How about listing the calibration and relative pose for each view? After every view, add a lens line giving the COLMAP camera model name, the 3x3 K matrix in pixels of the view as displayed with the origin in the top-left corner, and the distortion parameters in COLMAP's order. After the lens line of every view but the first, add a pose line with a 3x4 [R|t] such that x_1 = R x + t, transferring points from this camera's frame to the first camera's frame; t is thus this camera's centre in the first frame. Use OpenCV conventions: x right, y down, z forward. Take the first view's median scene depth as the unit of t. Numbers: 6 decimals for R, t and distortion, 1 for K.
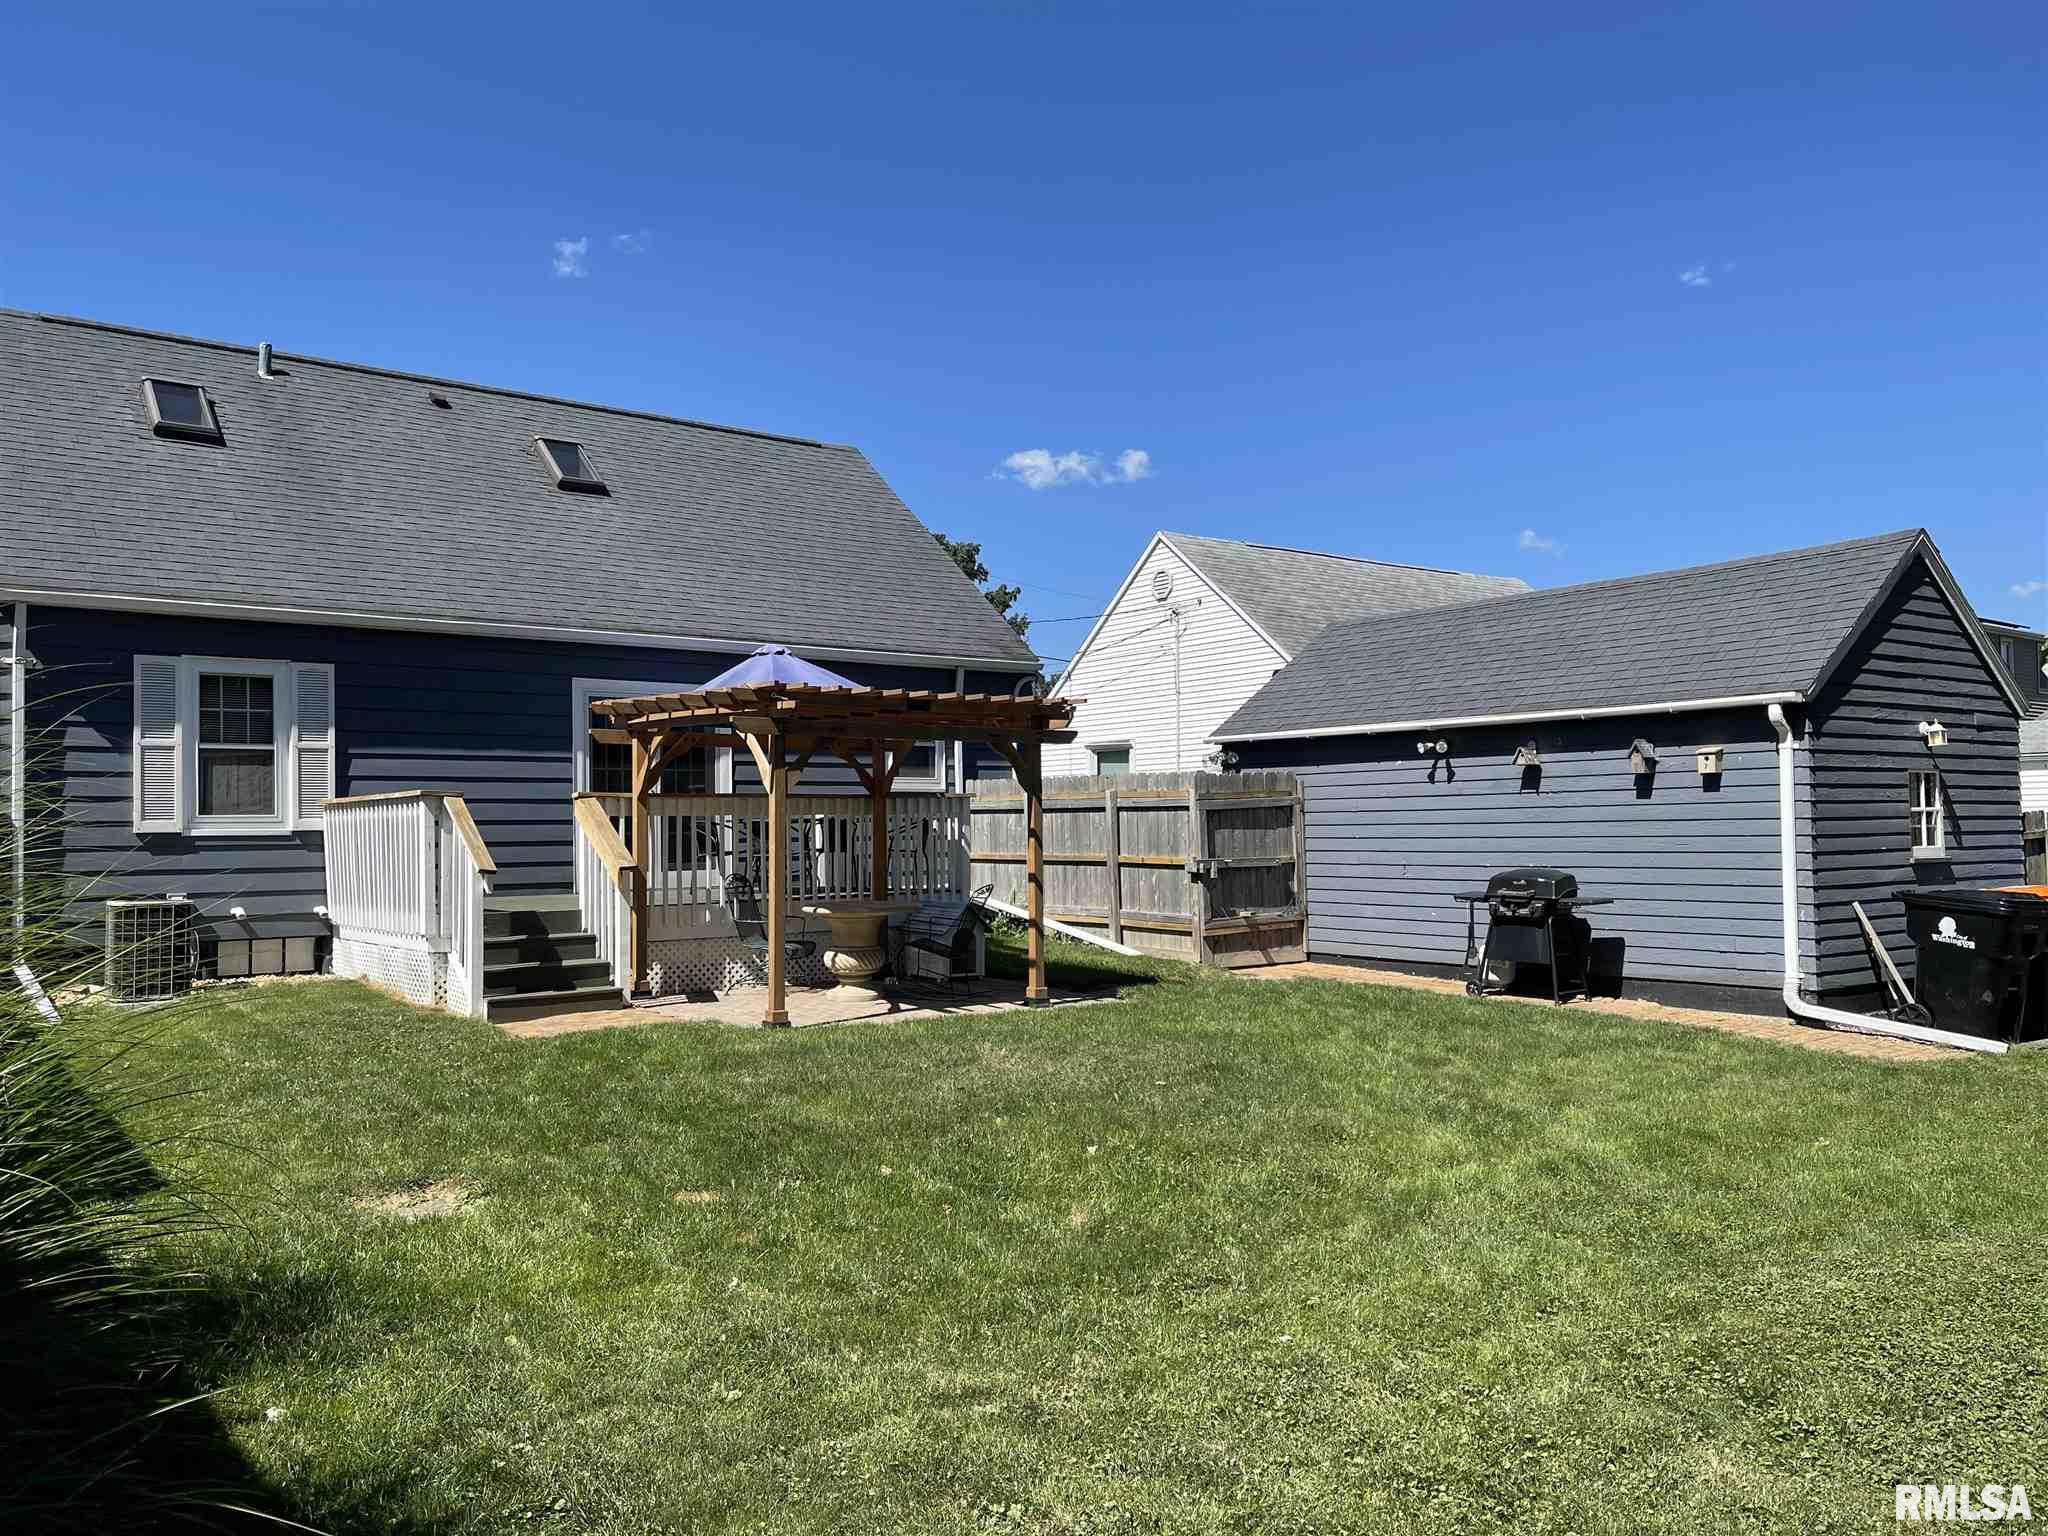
lens RADIAL K [[1561.1, 0, 1013.9], [0, 1561.1, 770.6], [0, 0, 1]] dist [0.070592, -0.088971]
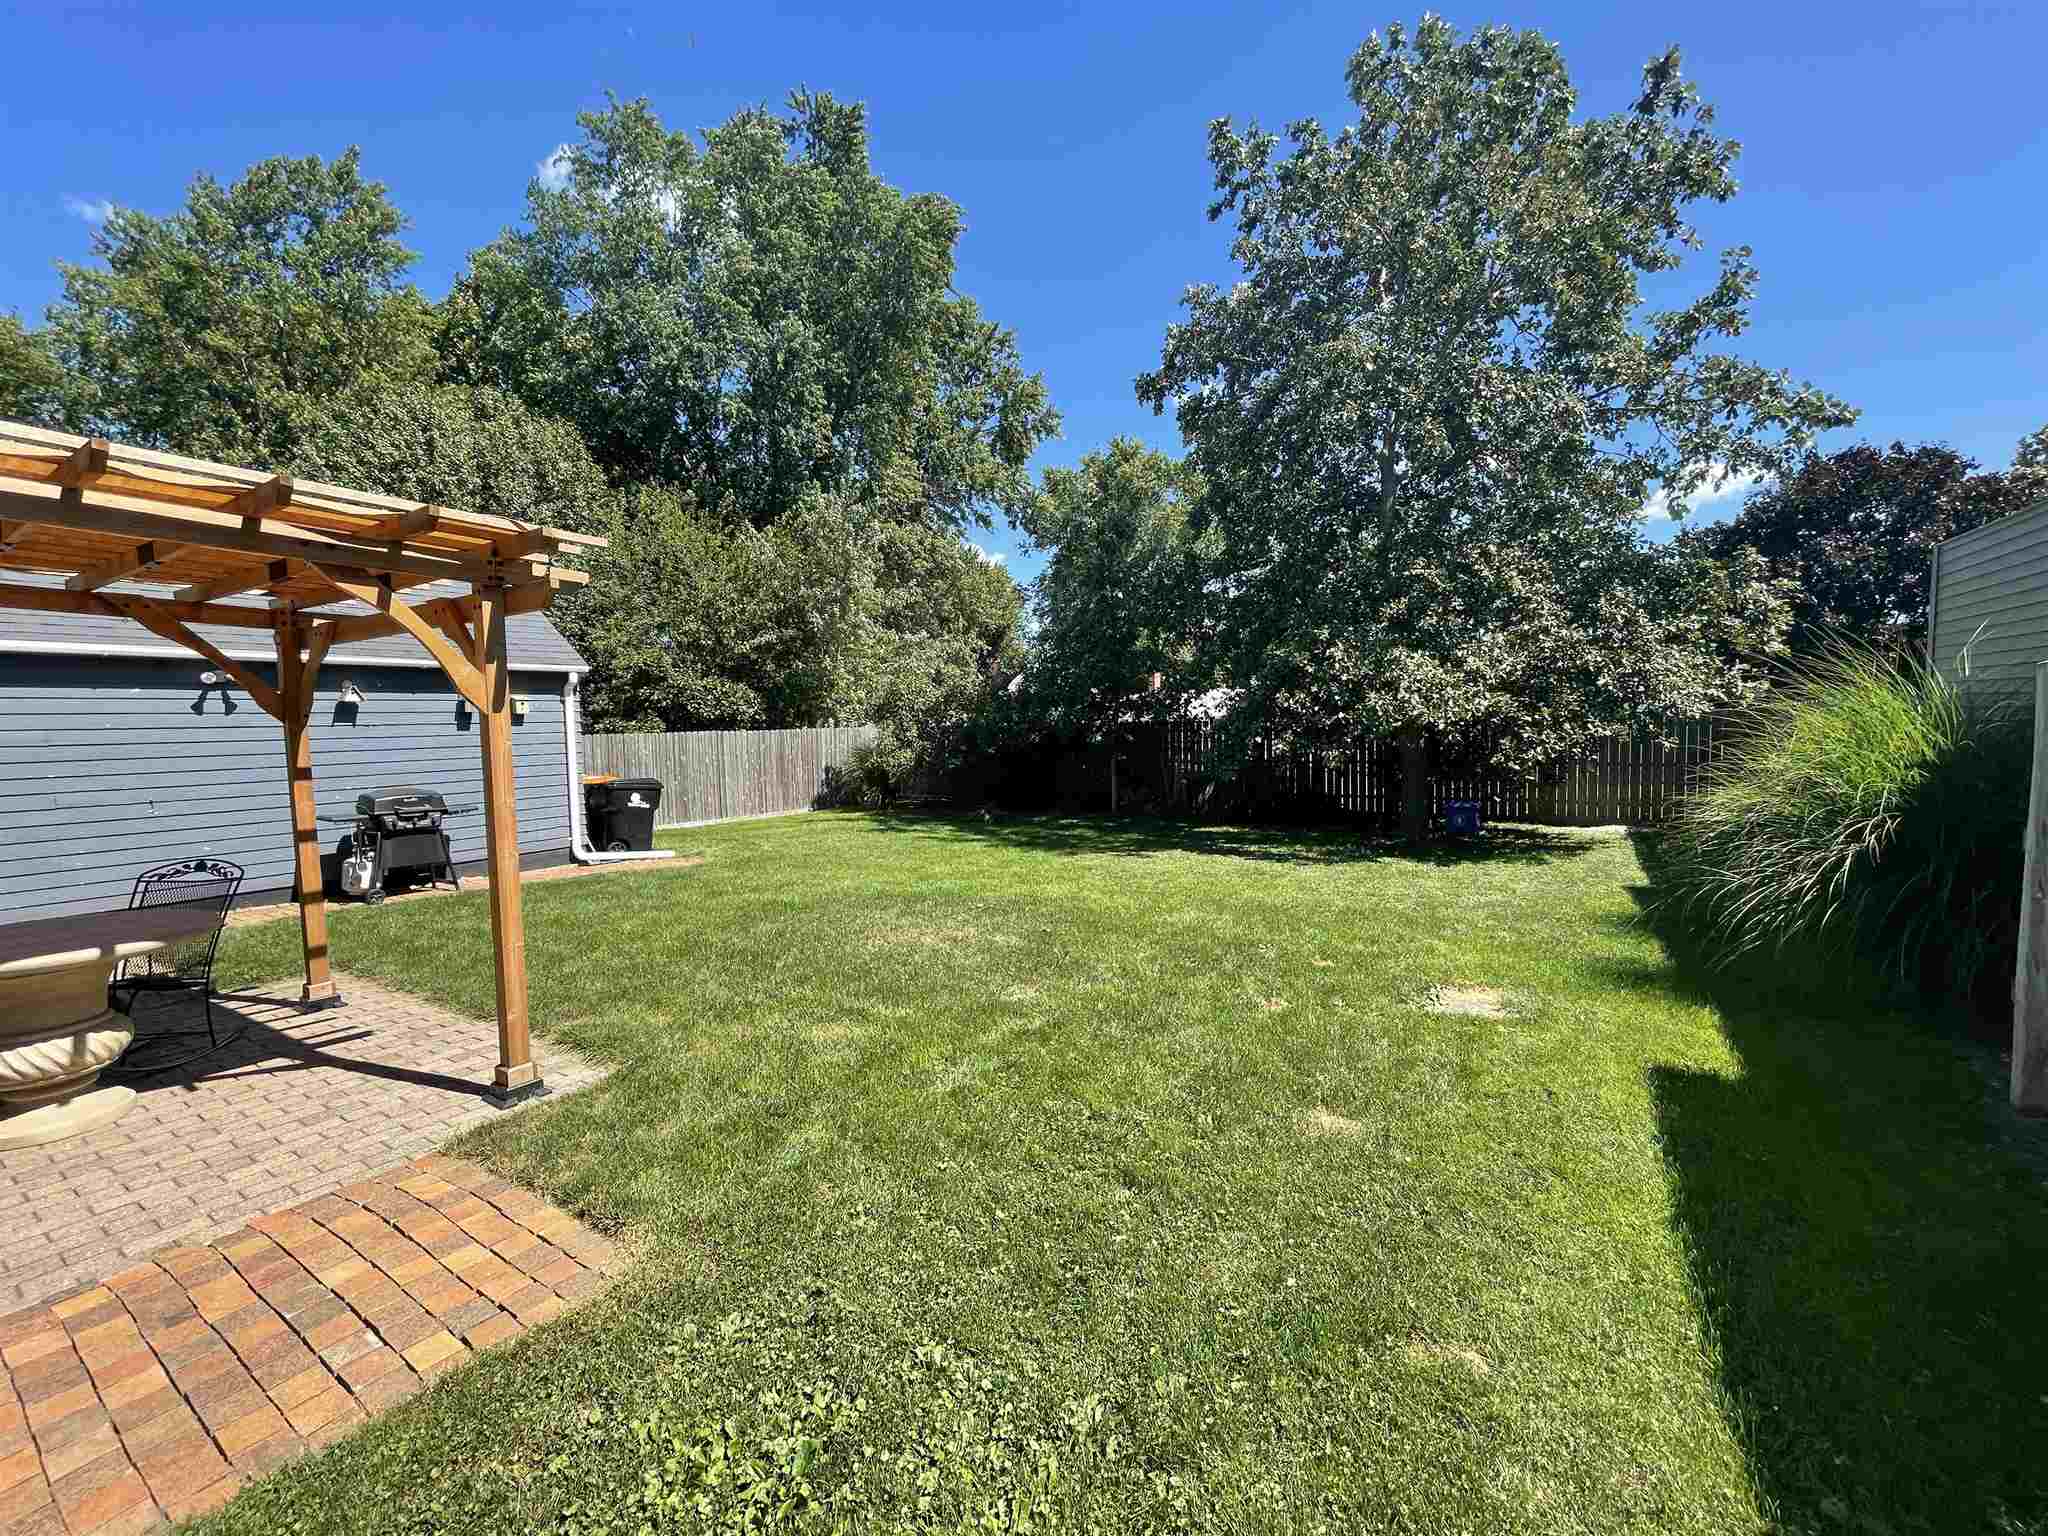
lens RADIAL K [[832.1, 0, 1011.2], [0, 832.1, 759.6], [0, 0, 1]] dist [-0.000760, 0.000302]
pose [[-0.345516, -0.030580, 0.937914, -0.418943], [-0.016665, 0.999511, 0.026449, 0.014834], [-0.938265, -0.006492, -0.345857, 0.756530]]
